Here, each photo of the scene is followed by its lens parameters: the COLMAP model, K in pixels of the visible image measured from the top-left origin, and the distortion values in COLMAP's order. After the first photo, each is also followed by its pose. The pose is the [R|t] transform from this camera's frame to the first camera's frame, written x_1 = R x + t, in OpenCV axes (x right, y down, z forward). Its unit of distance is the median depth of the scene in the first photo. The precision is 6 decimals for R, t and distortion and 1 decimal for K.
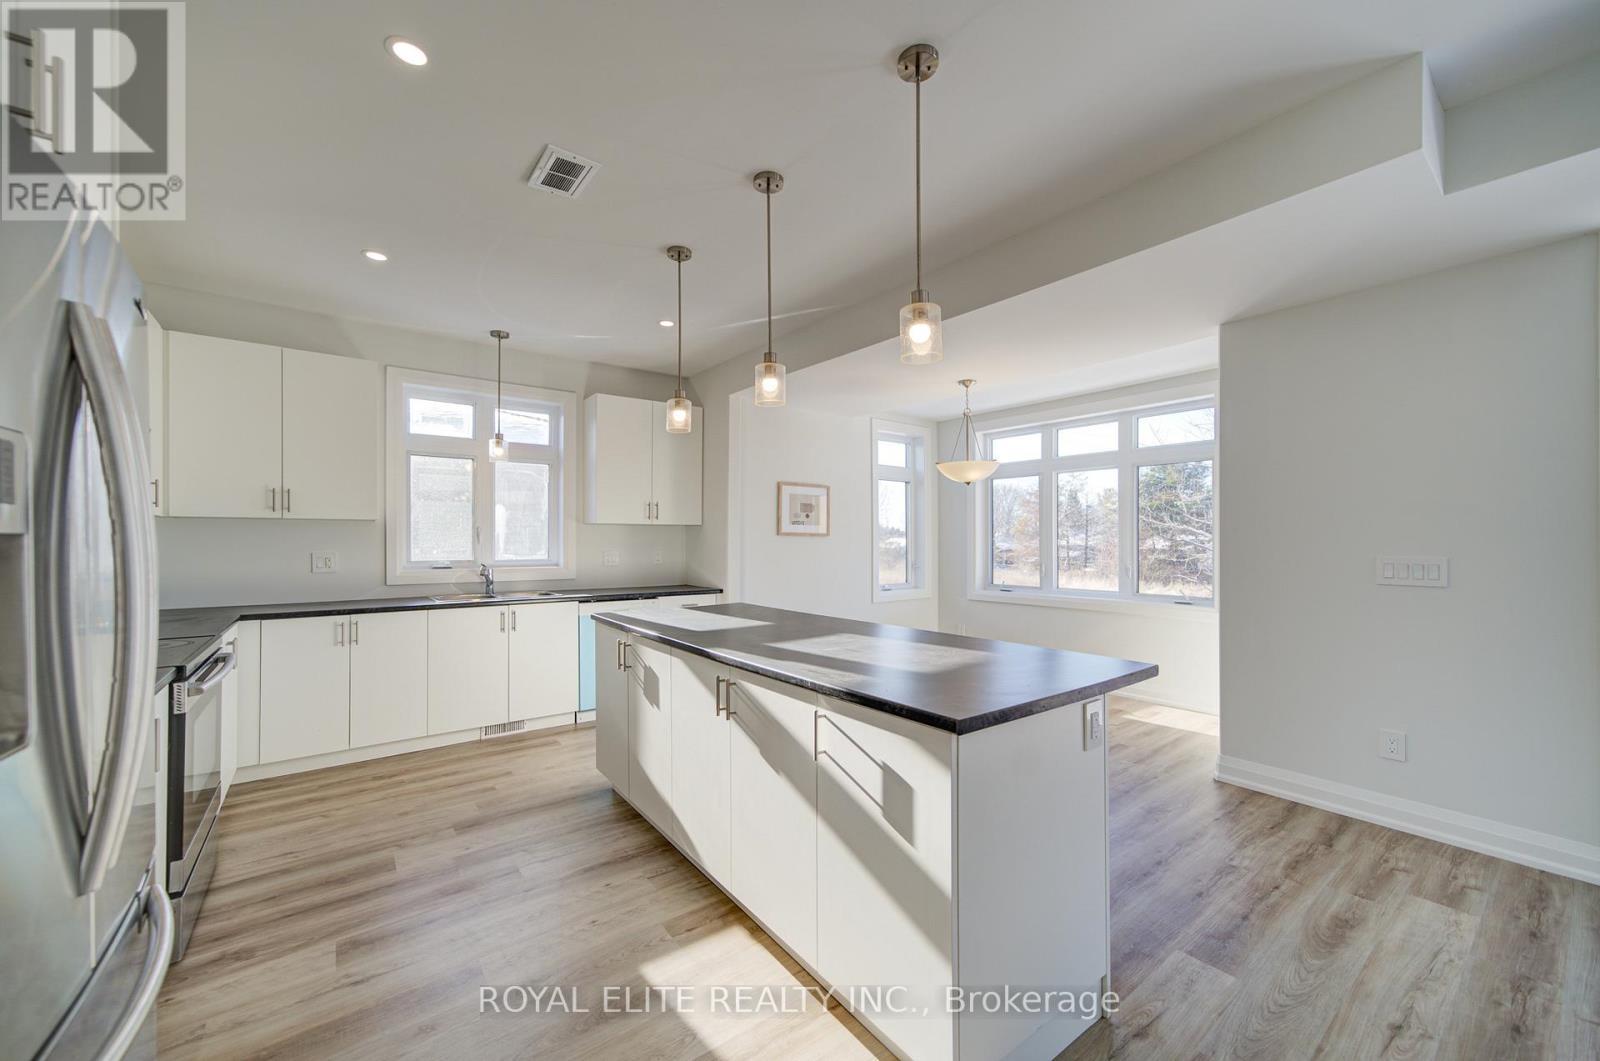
lens RADIAL K [[608.4, 0, 781.7], [0, 608.4, 536.8], [0, 0, 1]] dist [-0.000130, -0.000213]
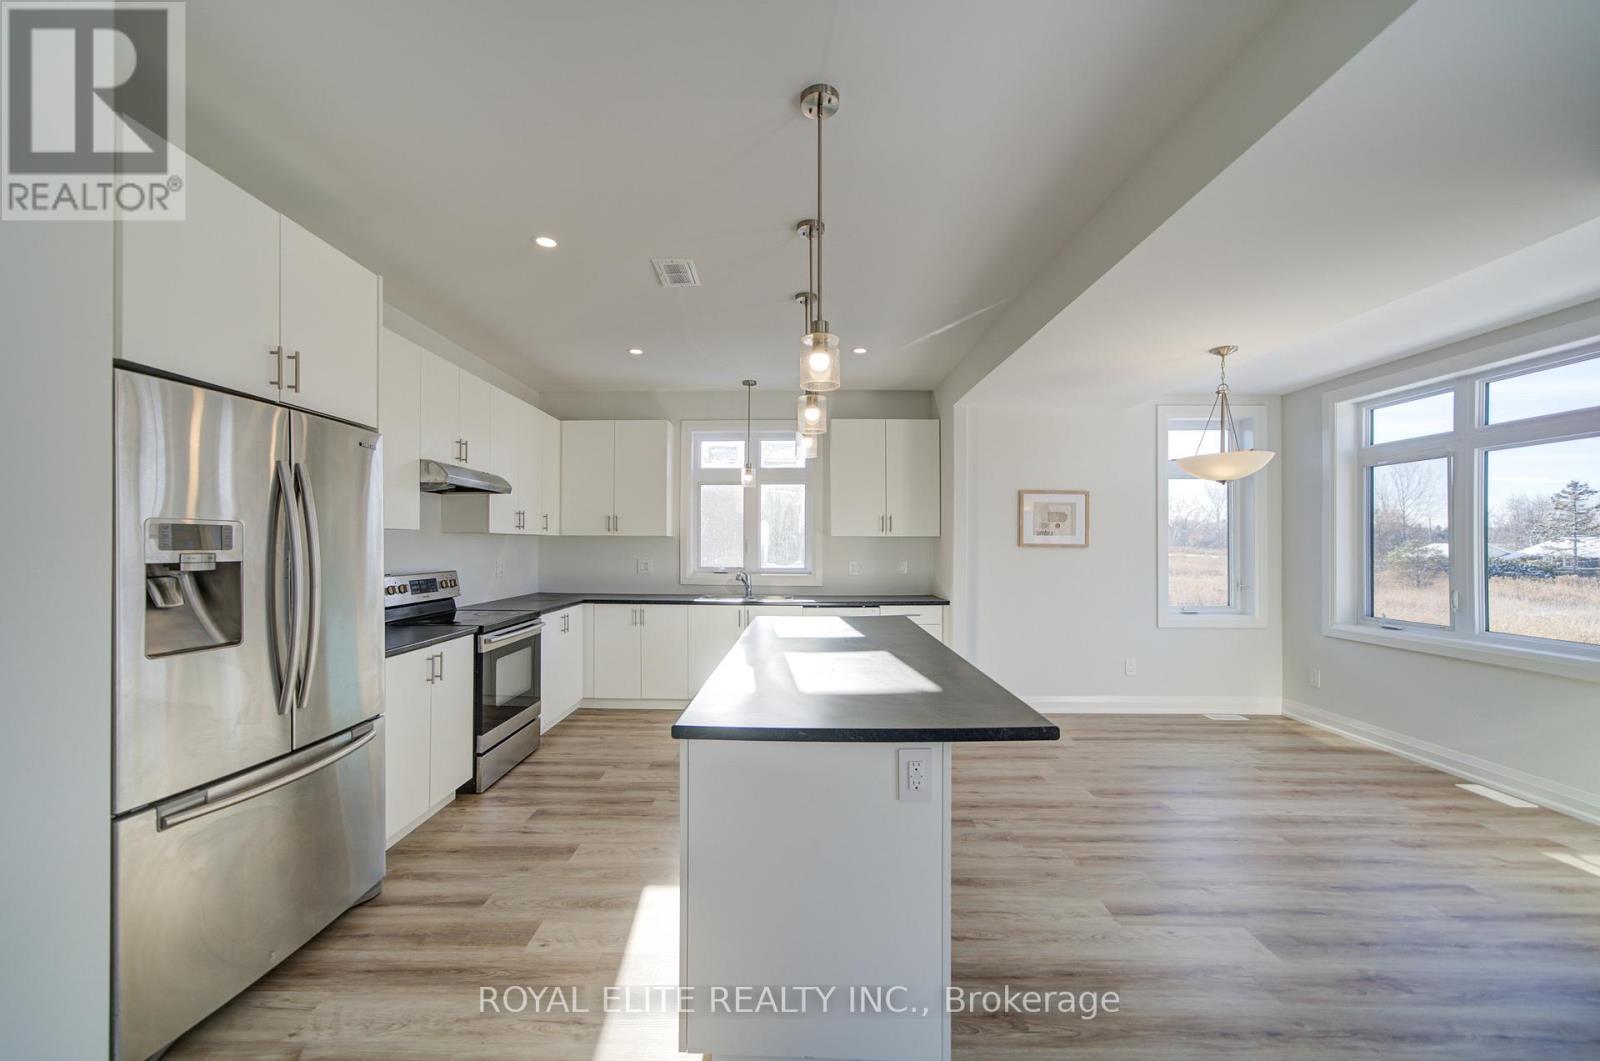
lens RADIAL K [[616.5, 0, 788.6], [0, 616.5, 542.0], [0, 0, 1]] dist [-0.006299, 0.010816]
pose [[0.800143, -0.000007, -0.599810, 0.450190], [-0.000195, 1.000000, -0.000272, -0.016222], [0.599810, 0.000334, 0.800143, 0.072453]]
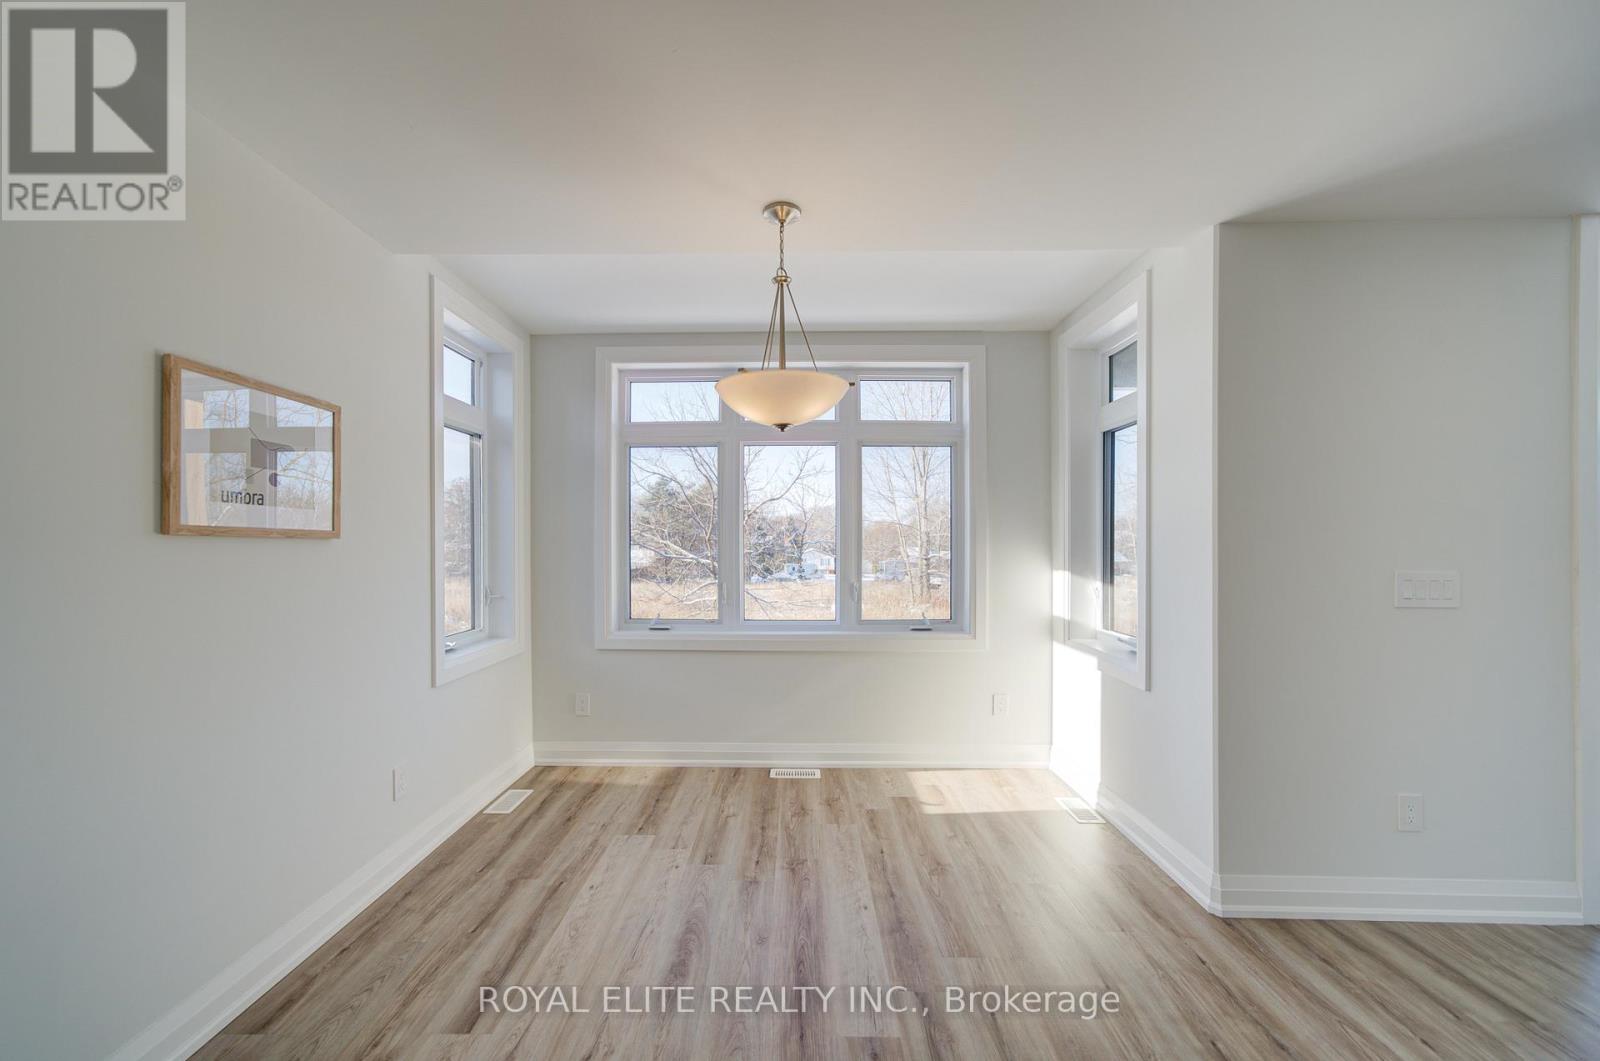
lens RADIAL K [[616.5, 0, 788.6], [0, 616.5, 542.0], [0, 0, 1]] dist [-0.006299, 0.010816]
pose [[0.606705, 0.000679, 0.794926, -0.097229], [-0.004559, 0.999986, 0.002626, -0.003059], [-0.794914, -0.005217, 0.606700, 0.964300]]
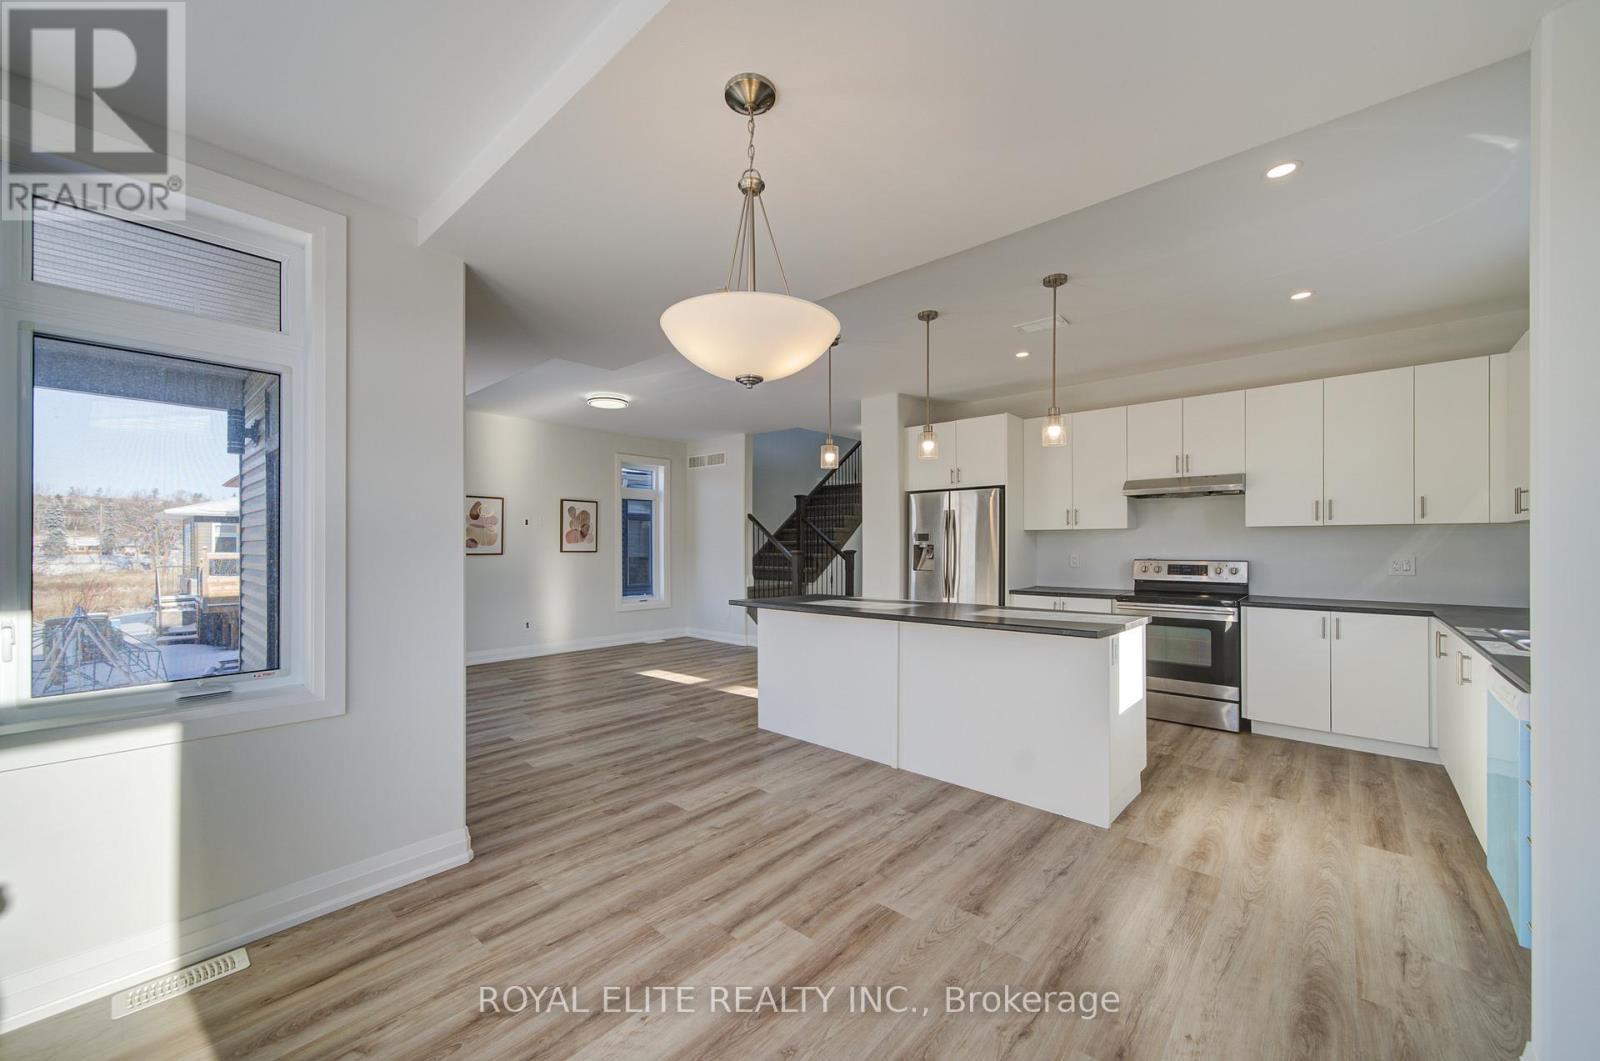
lens RADIAL K [[616.5, 0, 788.6], [0, 616.5, 542.0], [0, 0, 1]] dist [-0.006299, 0.010816]
pose [[-0.979627, 0.000395, -0.200825, 0.480395], [0.002461, 0.999947, -0.010036, 0.010597], [0.200811, -0.010325, -0.979576, 1.840463]]
